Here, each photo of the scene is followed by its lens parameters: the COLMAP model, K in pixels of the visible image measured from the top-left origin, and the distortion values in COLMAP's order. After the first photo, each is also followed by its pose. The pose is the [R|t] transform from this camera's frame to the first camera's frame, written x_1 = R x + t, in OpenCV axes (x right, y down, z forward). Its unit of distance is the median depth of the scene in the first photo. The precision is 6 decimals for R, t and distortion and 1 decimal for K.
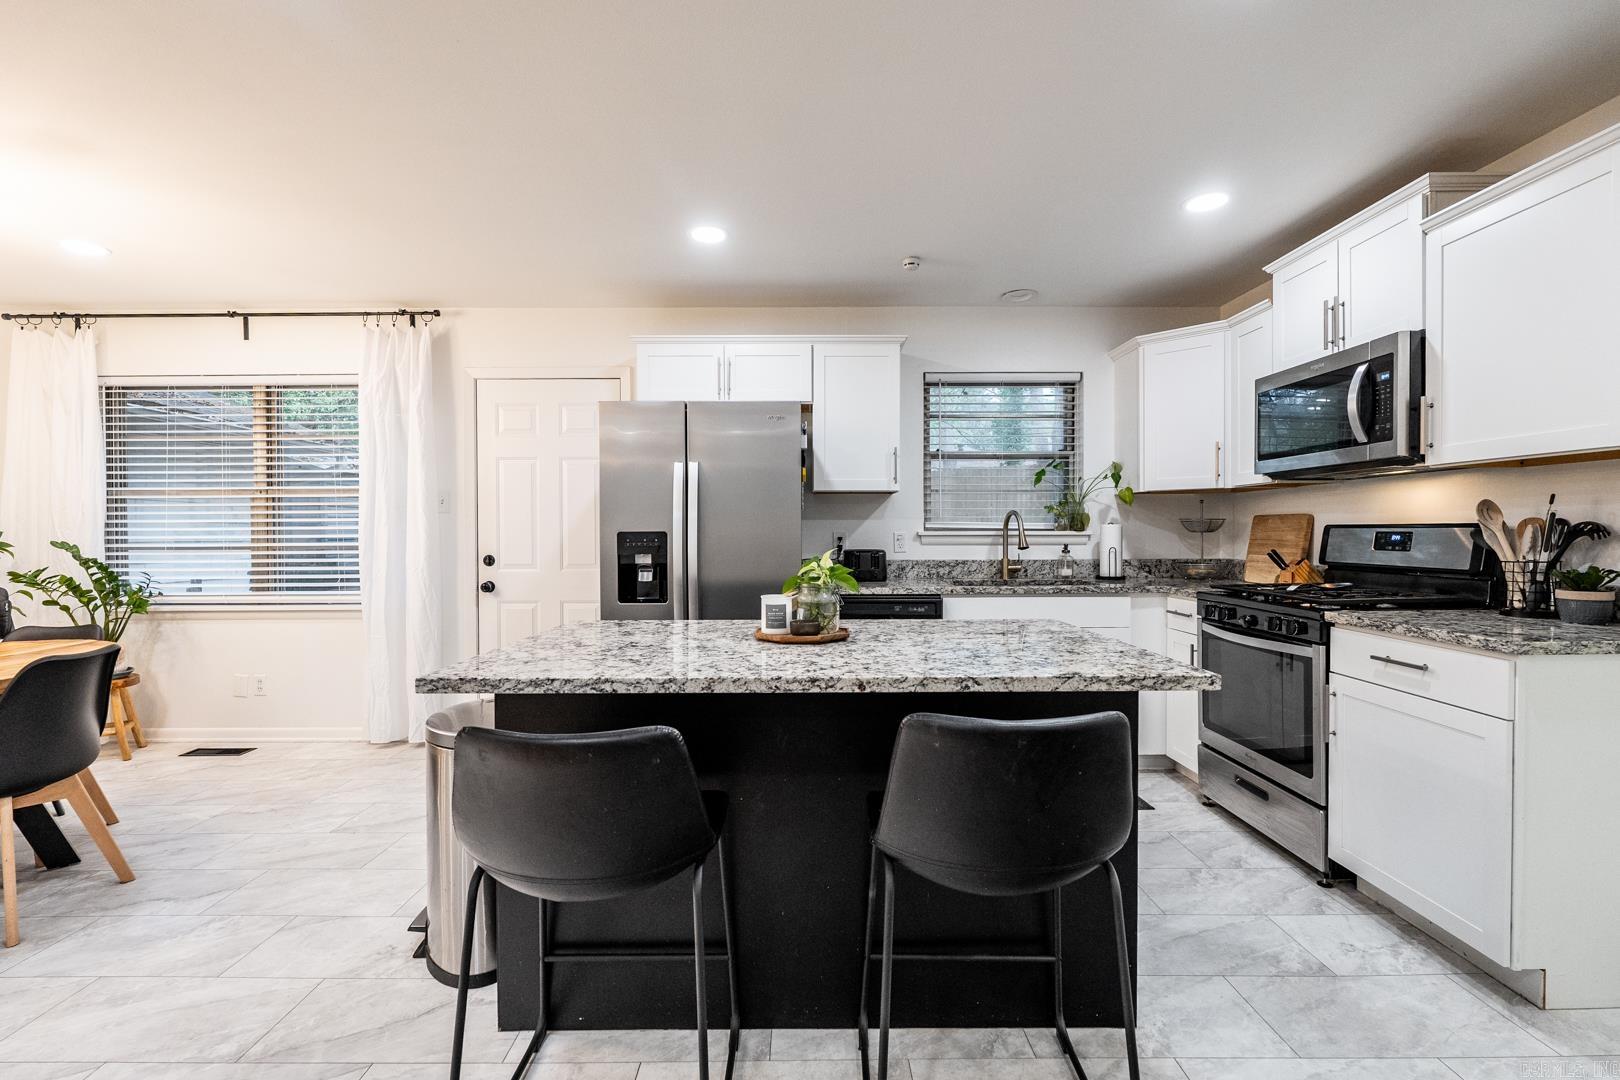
lens RADIAL K [[714.6, 0, 796.6], [0, 714.6, 539.4], [0, 0, 1]] dist [-0.003086, 0.000316]
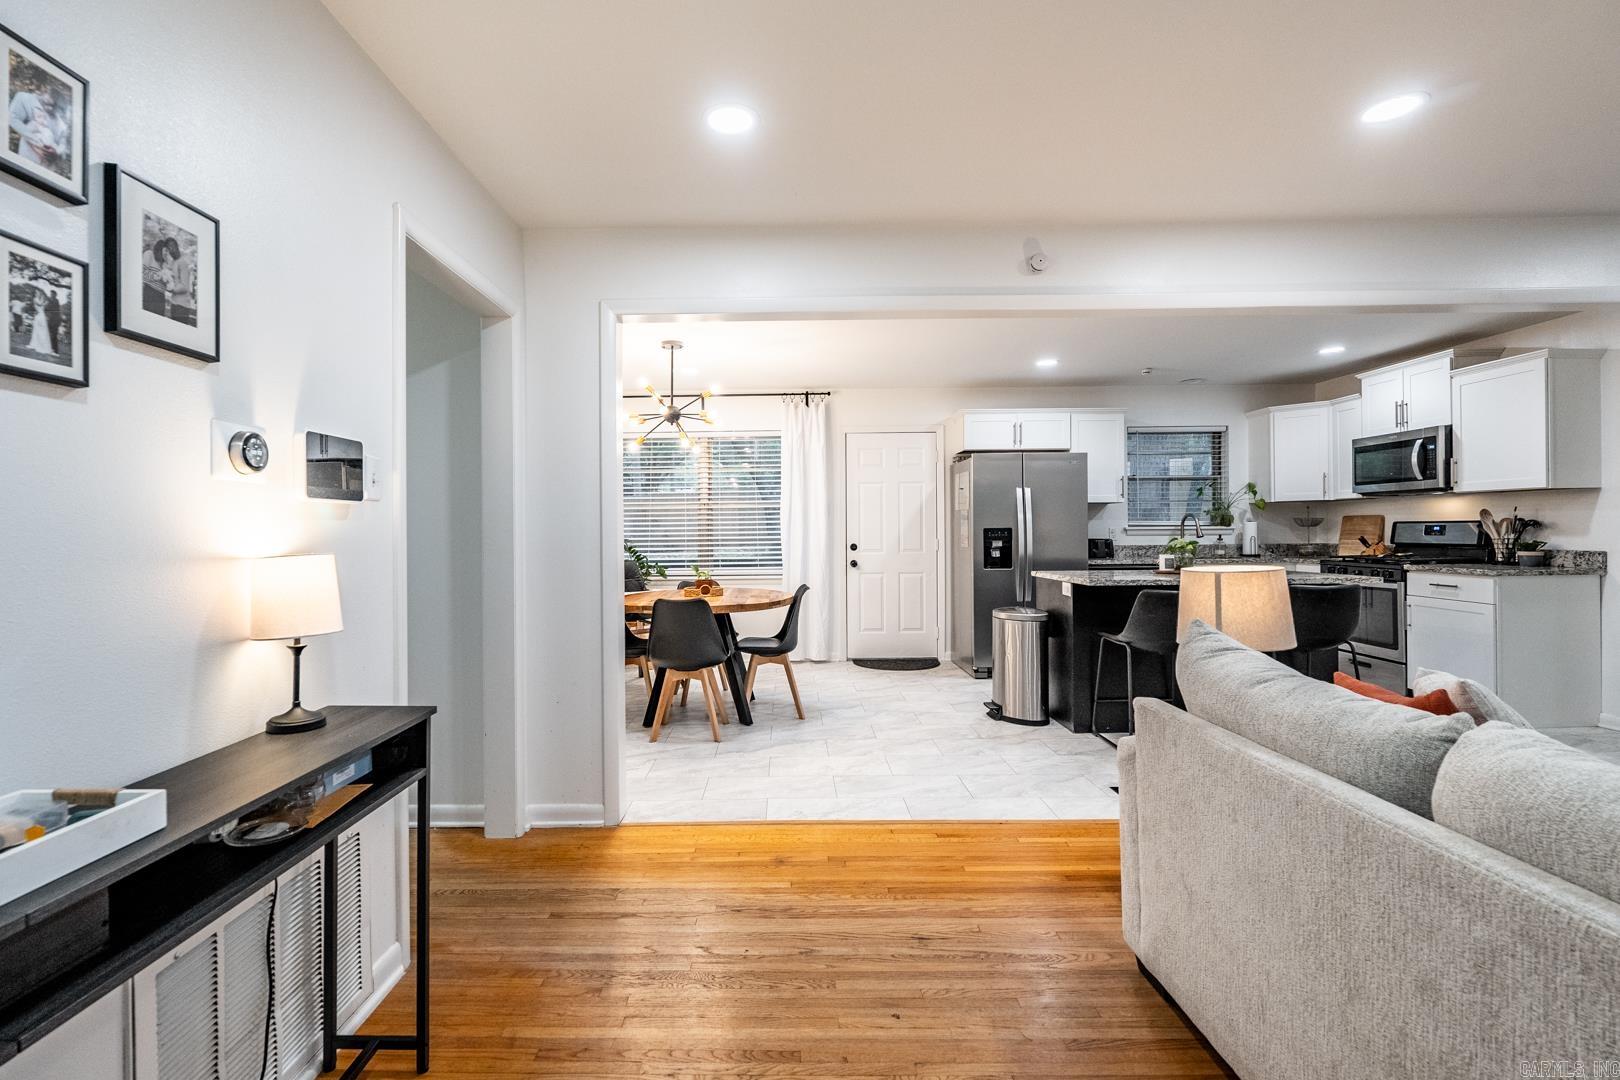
lens RADIAL K [[714.6, 0, 771.7], [0, 714.6, 531.0], [0, 0, 1]] dist [-0.003086, 0.000316]
pose [[0.999597, -0.006067, -0.027732, -0.671998], [0.005777, 0.999928, -0.010518, 0.010981], [0.027794, 0.010353, 0.999560, -0.723953]]
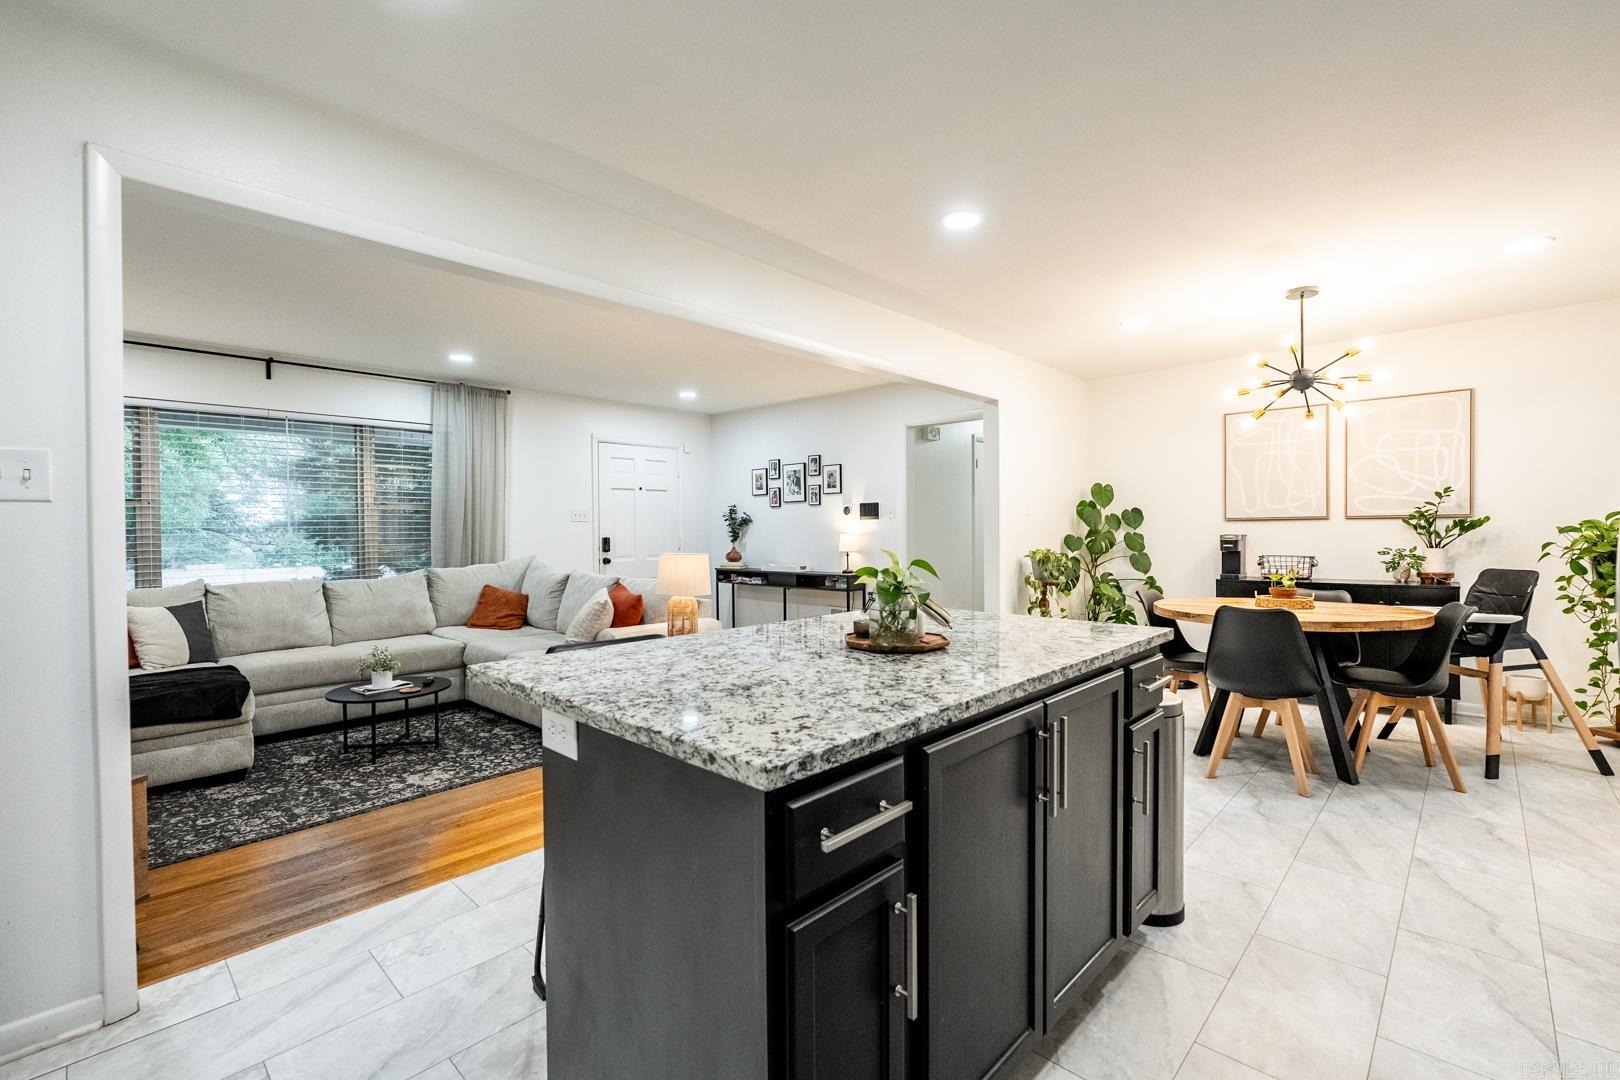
lens RADIAL K [[714.6, 0, 809.8], [0, 714.6, 534.9], [0, 0, 1]] dist [-0.003086, 0.000316]
pose [[-0.689849, 0.020074, -0.723675, 0.422309], [0.004758, 0.999720, 0.023195, -0.018132], [0.723938, 0.012558, -0.689751, 0.865098]]
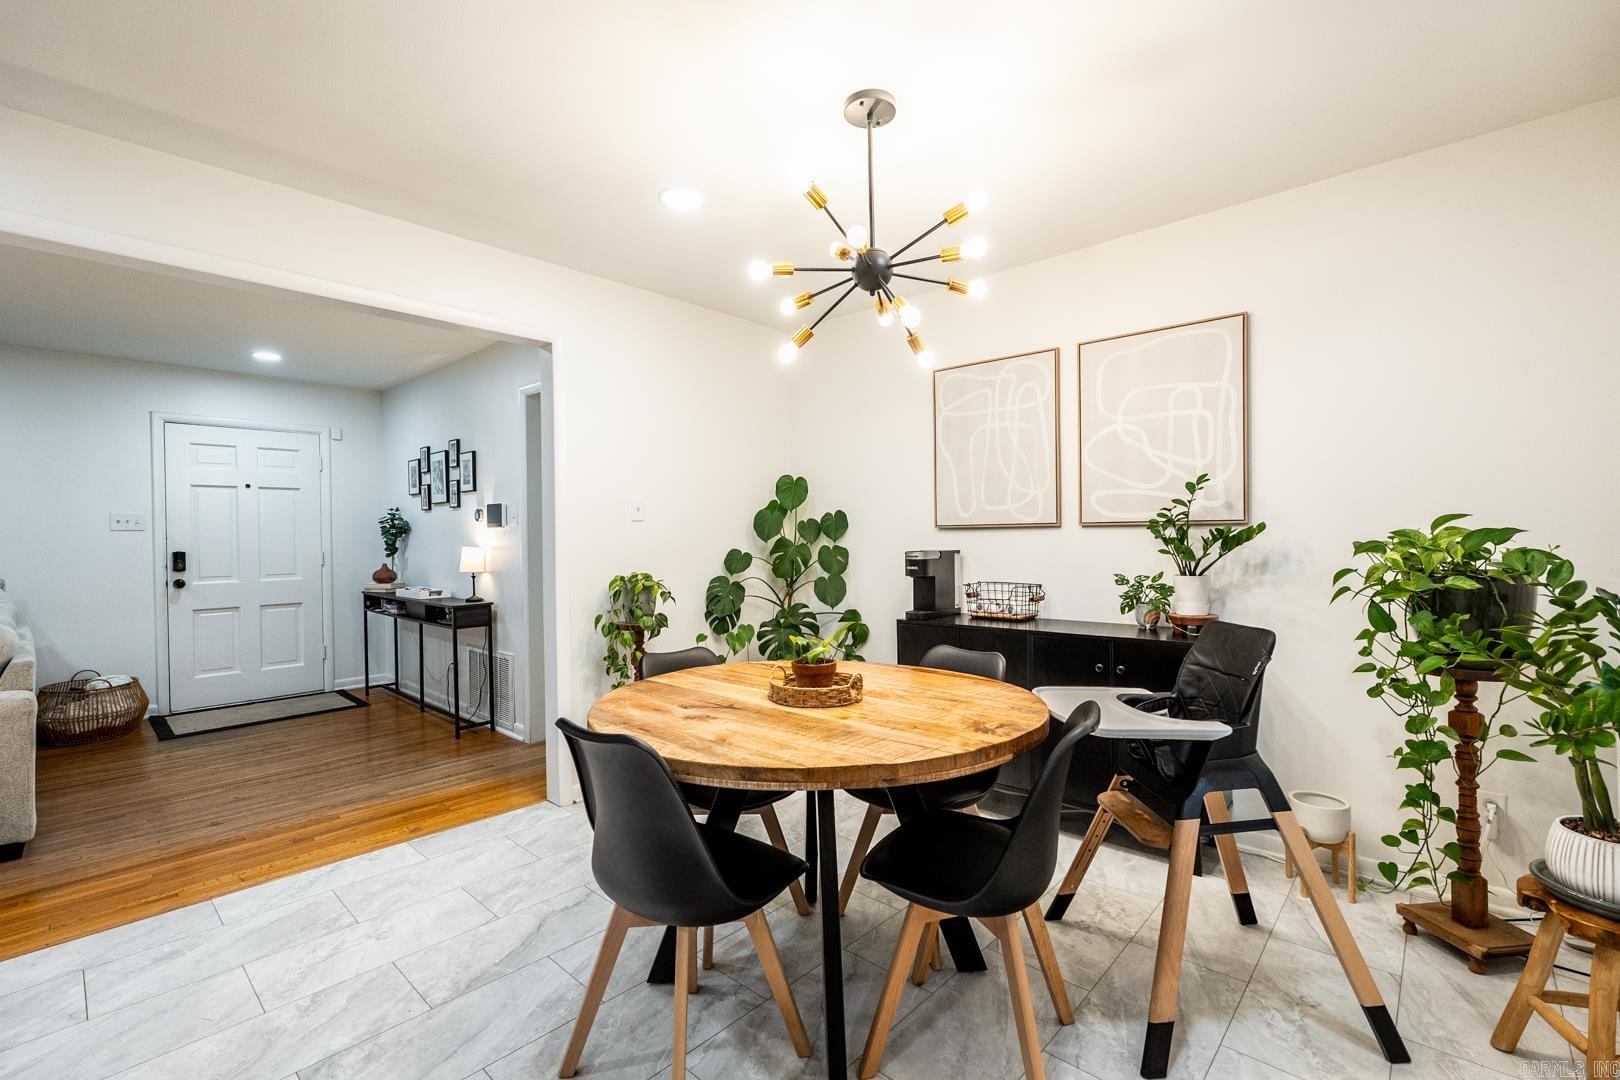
lens RADIAL K [[714.6, 0, 815.1], [0, 714.6, 533.8], [0, 0, 1]] dist [-0.003086, 0.000316]
pose [[-0.677599, 0.016731, -0.735241, -0.425929], [0.006684, 0.999840, 0.016592, -0.020297], [0.735401, 0.006328, -0.677603, 1.021312]]
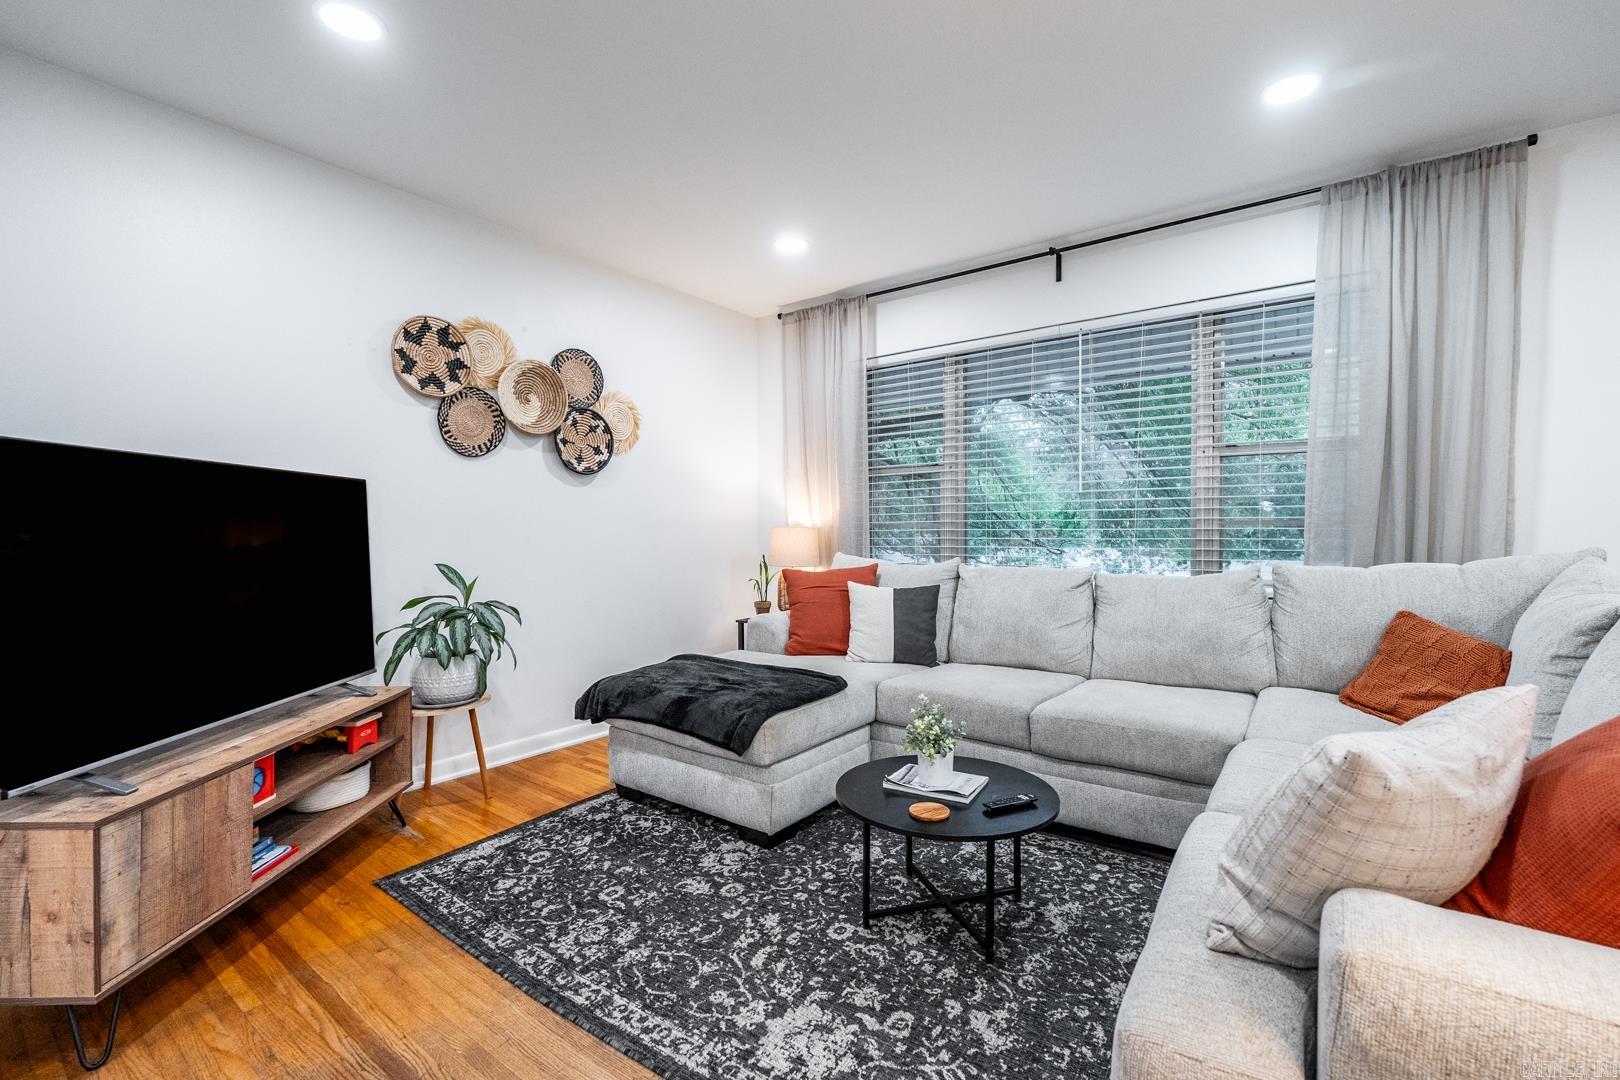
lens RADIAL K [[714.6, 0, 807.6], [0, 714.6, 534.7], [0, 0, 1]] dist [-0.003086, 0.000316]
pose [[-0.799138, 0.003812, 0.601136, -0.190611], [0.014913, 0.999798, 0.013485, 0.037282], [-0.600963, 0.019741, -0.799033, 0.116098]]
